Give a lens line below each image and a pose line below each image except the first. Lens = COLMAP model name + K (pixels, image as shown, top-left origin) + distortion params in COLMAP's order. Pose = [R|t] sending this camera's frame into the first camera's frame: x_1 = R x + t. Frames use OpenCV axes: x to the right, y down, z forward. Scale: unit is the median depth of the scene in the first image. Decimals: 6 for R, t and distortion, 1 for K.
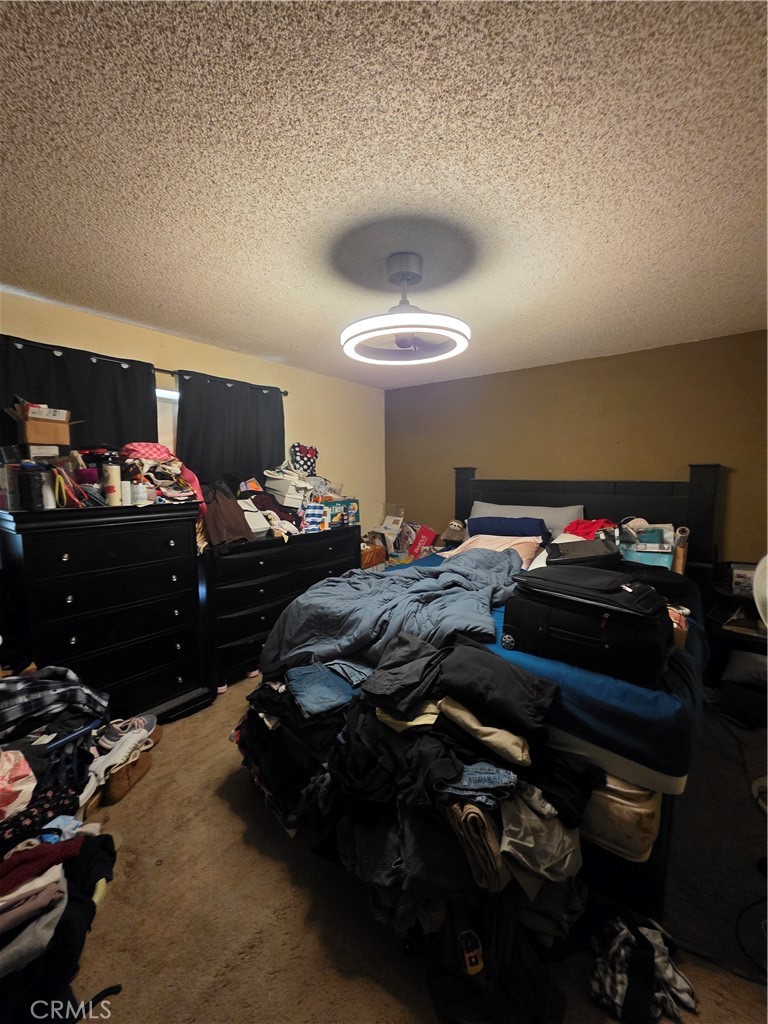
lens RADIAL K [[416.1, 0, 387.8], [0, 416.1, 512.0], [0, 0, 1]] dist [0.003954, 0.000000]
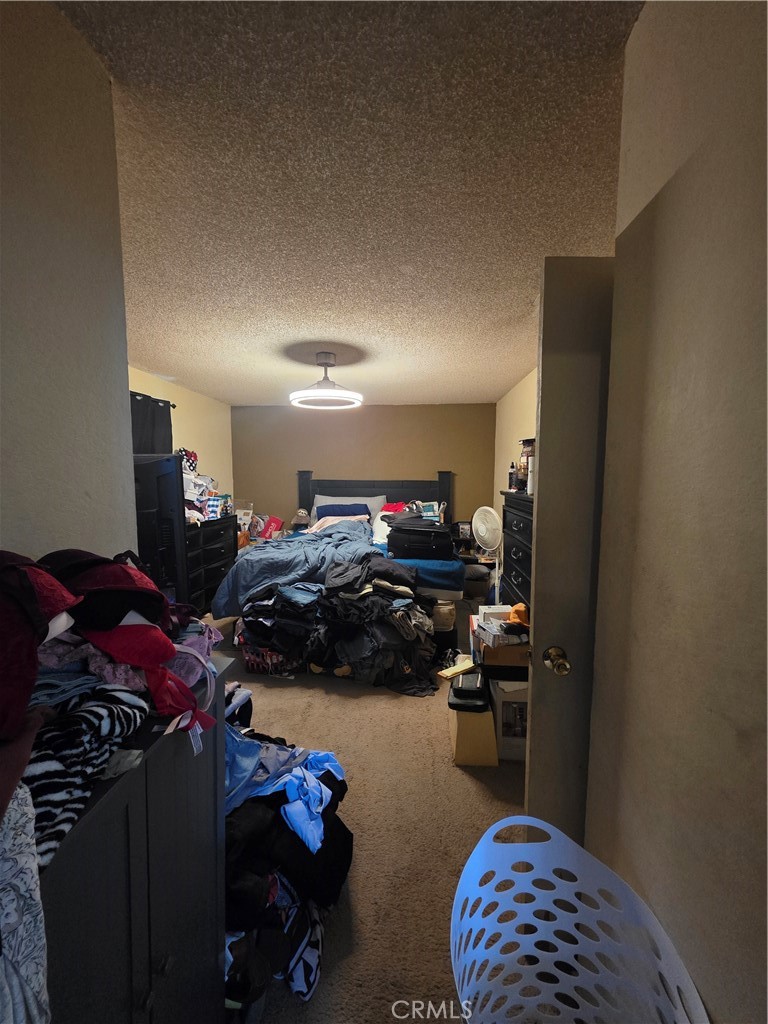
lens RADIAL K [[416.1, 0, 394.5], [0, 416.1, 511.9], [0, 0, 1]] dist [0.003954, 0.000000]
pose [[0.824519, -0.038541, 0.564521, -0.633194], [0.045445, 0.998965, 0.001827, 0.071164], [-0.564007, 0.024148, 0.825417, -0.531205]]
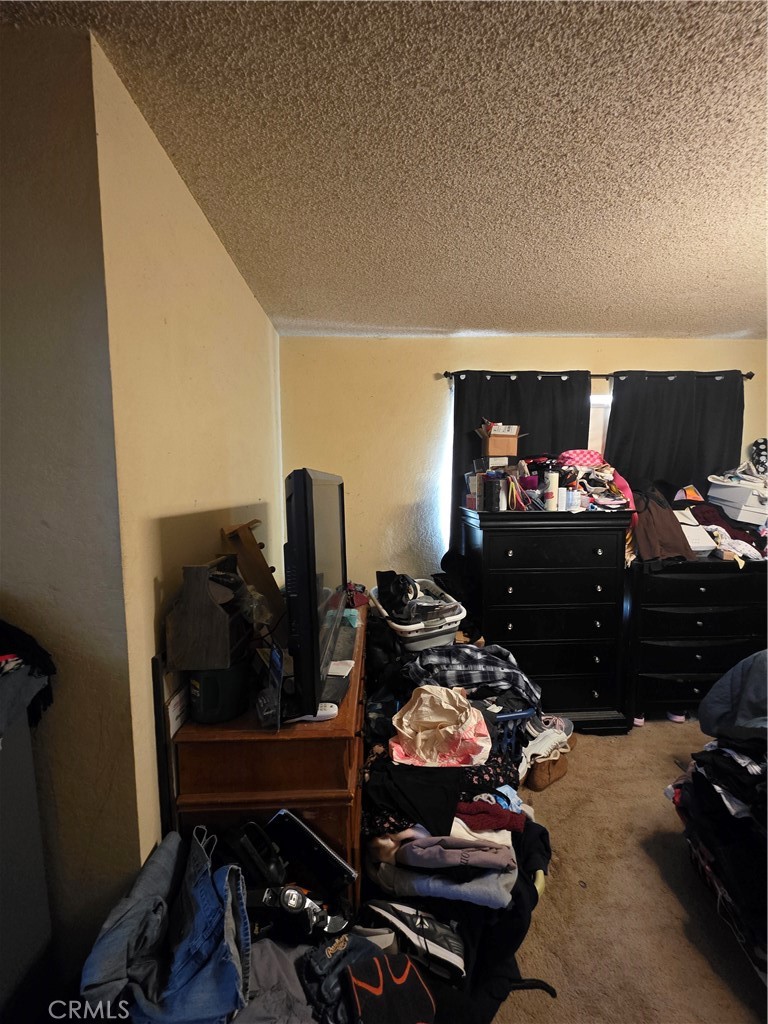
lens RADIAL K [[416.1, 0, 393.0], [0, 416.1, 511.3], [0, 0, 1]] dist [0.003954, 0.000000]
pose [[0.644864, 0.055260, -0.762297, -0.103912], [-0.066199, 0.997673, 0.016321, -0.003970], [0.761425, 0.039938, 0.647021, 0.005982]]
